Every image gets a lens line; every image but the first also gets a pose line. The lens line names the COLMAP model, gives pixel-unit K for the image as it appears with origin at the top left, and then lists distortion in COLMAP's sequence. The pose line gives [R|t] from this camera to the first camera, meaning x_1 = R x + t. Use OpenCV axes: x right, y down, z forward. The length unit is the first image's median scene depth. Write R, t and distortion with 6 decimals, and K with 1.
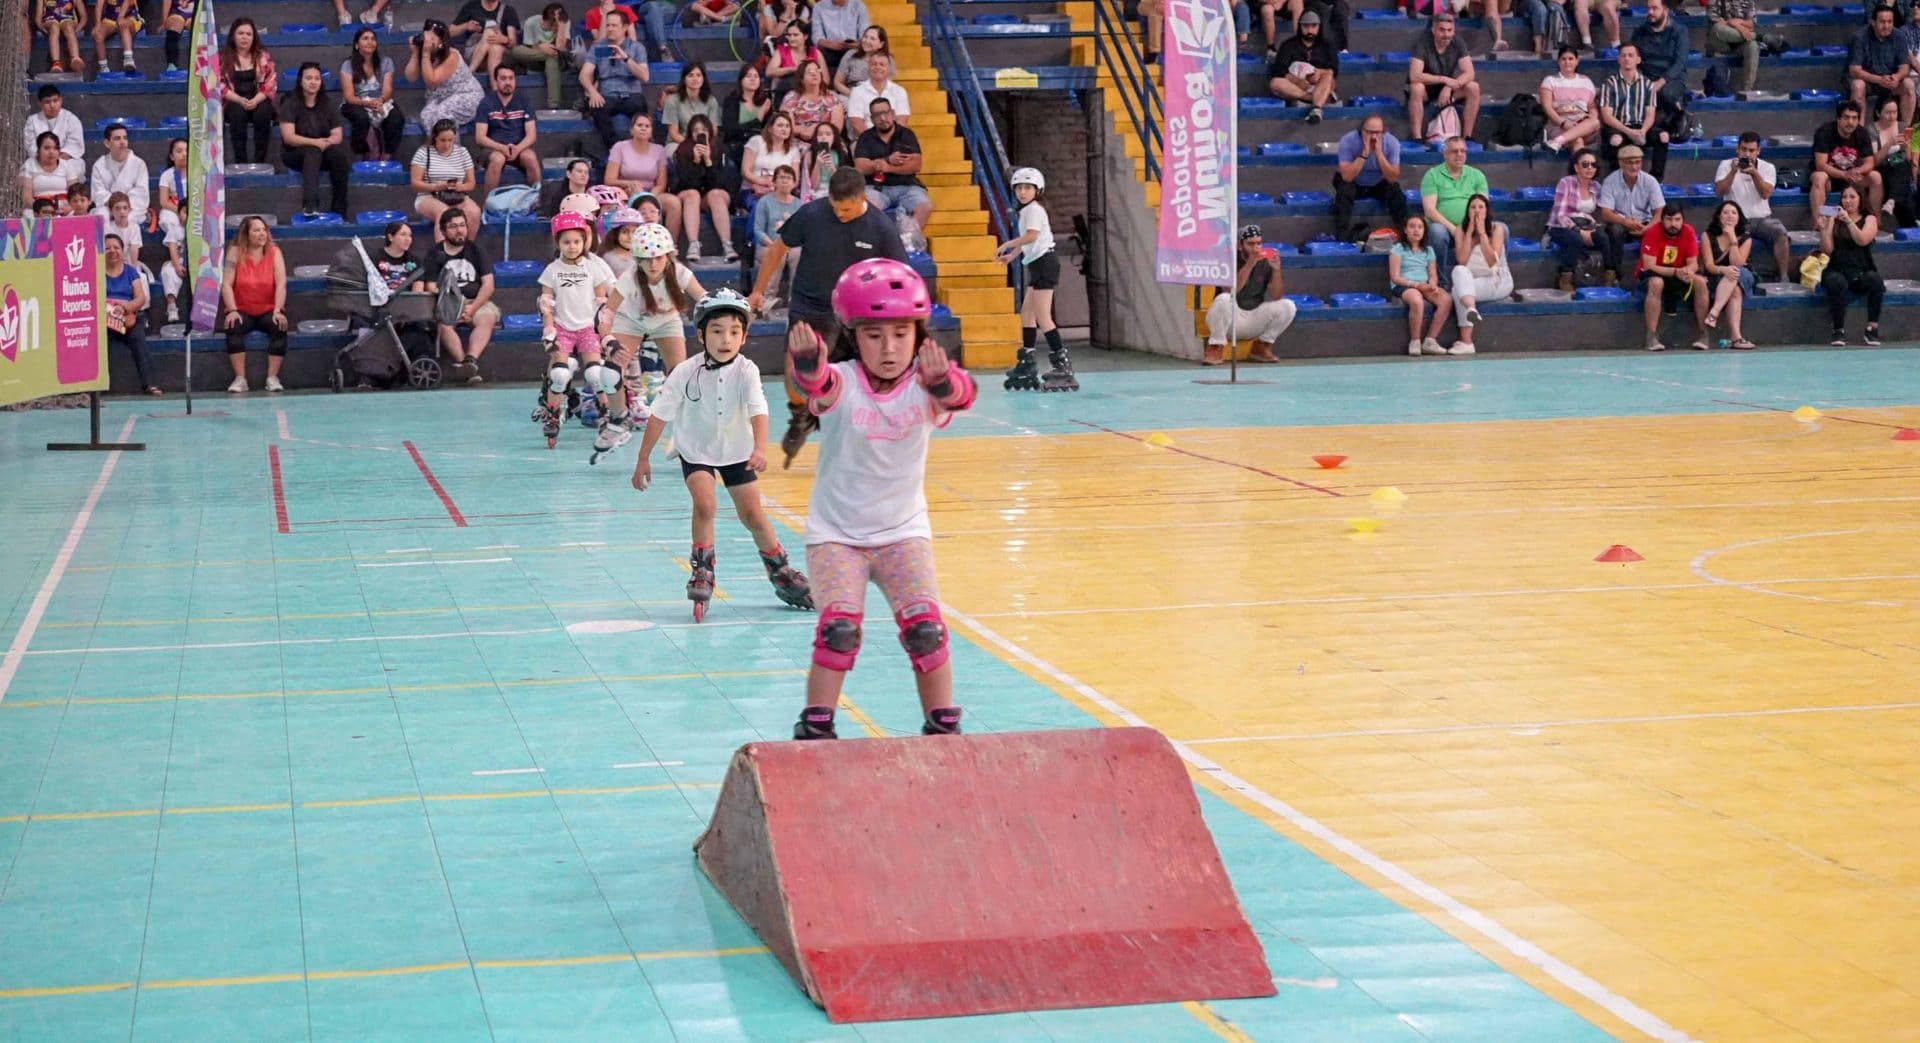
lens RADIAL K [[4097.9, 0, 978.9], [0, 4097.9, 511.3], [0, 0, 1]] dist [-0.051808, 0.000000]
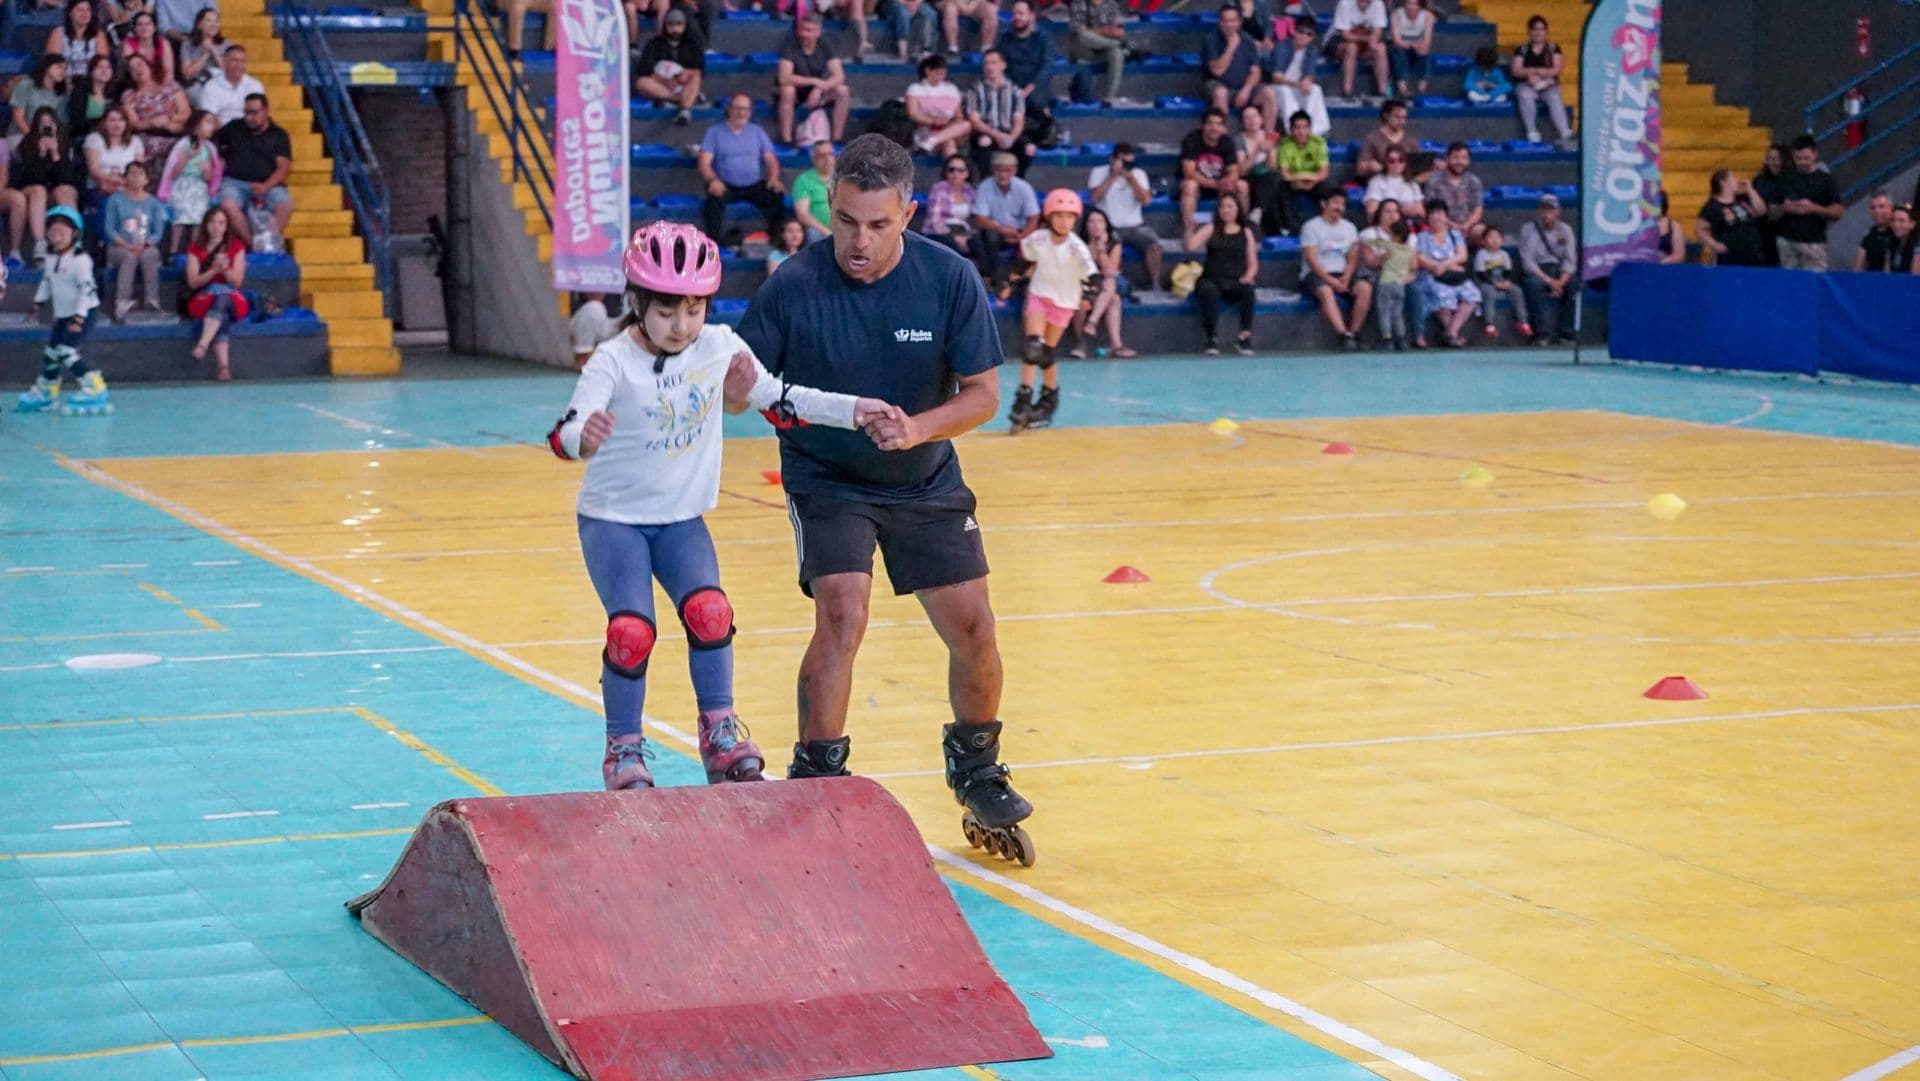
lens RADIAL K [[4149.9, 0, 1039.9], [0, 4149.9, 546.5], [0, 0, 1]] dist [-0.061283, 0.000000]
pose [[0.980268, -0.004177, 0.197627, -0.032193], [0.002363, 0.999953, 0.009415, -0.003085], [-0.197657, -0.008762, 0.980232, 0.009883]]
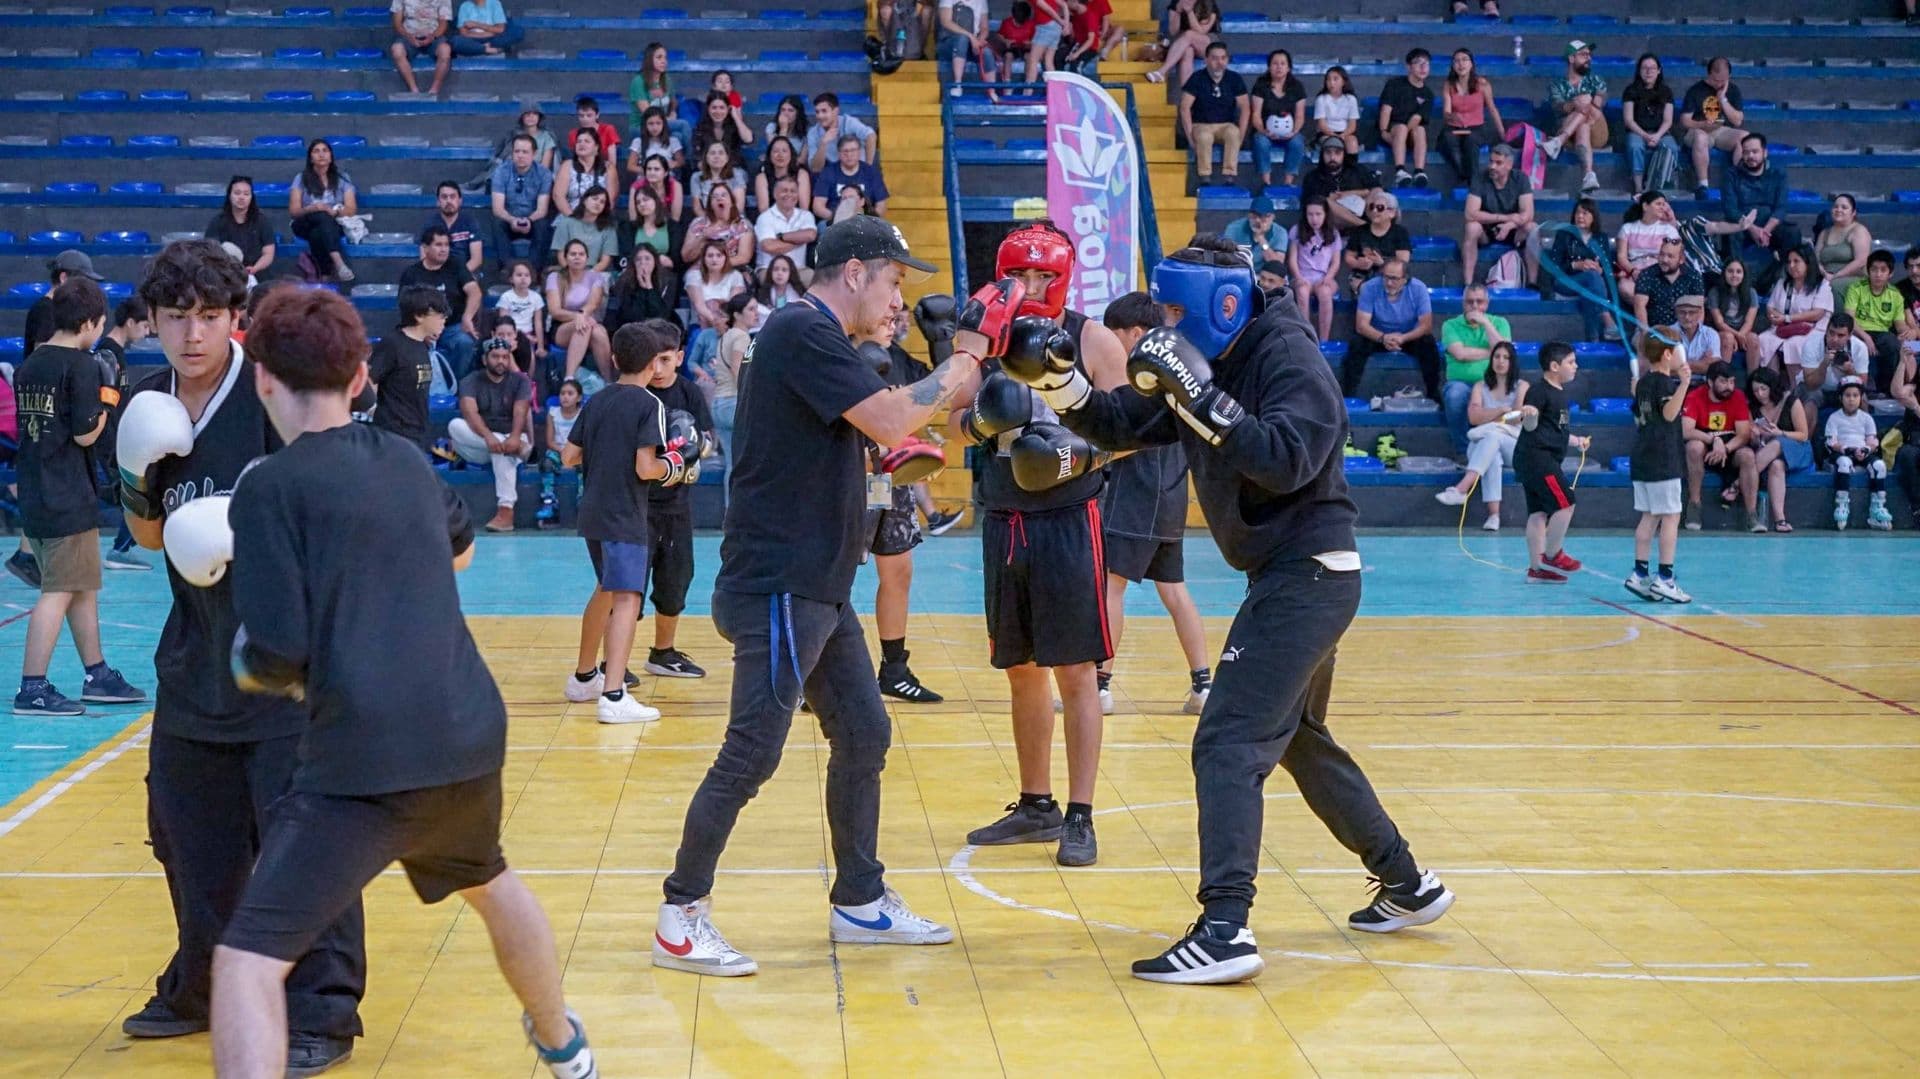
lens RADIAL K [[4149.9, 0, 970.5], [0, 4149.9, 536.0], [0, 0, 1]] dist [-0.061283, 0.000000]
pose [[0.988491, 0.031524, -0.147959, 0.142453], [-0.035400, 0.999094, -0.023636, -0.011592], [0.147080, 0.028601, 0.988711, 0.095005]]
